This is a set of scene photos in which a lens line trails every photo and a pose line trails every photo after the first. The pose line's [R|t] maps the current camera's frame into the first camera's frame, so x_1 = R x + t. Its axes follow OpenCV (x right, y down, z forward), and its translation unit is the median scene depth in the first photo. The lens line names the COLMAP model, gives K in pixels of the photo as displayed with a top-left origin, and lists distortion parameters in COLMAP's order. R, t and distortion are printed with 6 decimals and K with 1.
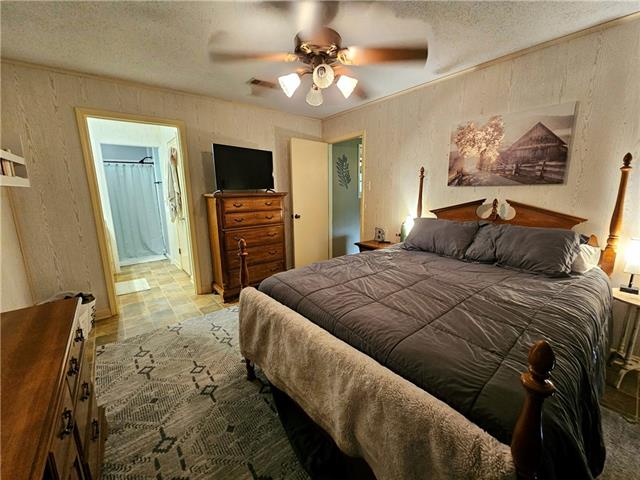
lens RADIAL K [[262.7, 0, 316.6], [0, 262.7, 239.1], [0, 0, 1]] dist [-0.000303, 0.000013]
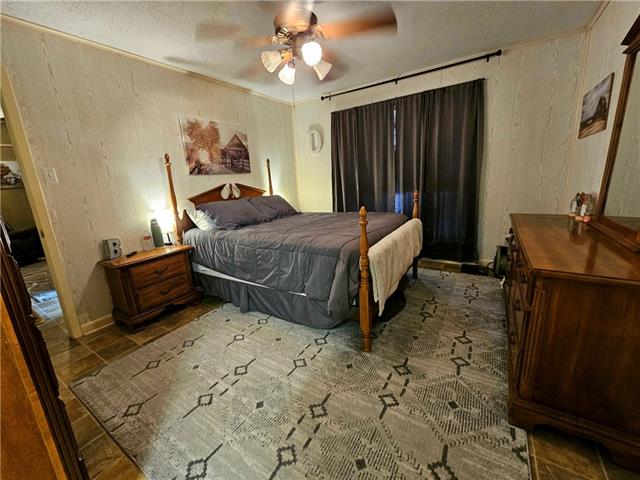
lens RADIAL K [[262.7, 0, 316.5], [0, 262.7, 240.0], [0, 0, 1]] dist [-0.000303, 0.000013]
pose [[-0.318337, -0.185988, 0.929554, -0.836270], [0.245257, 0.931022, 0.270273, -0.140047], [-0.915702, 0.314017, -0.250764, 1.043920]]
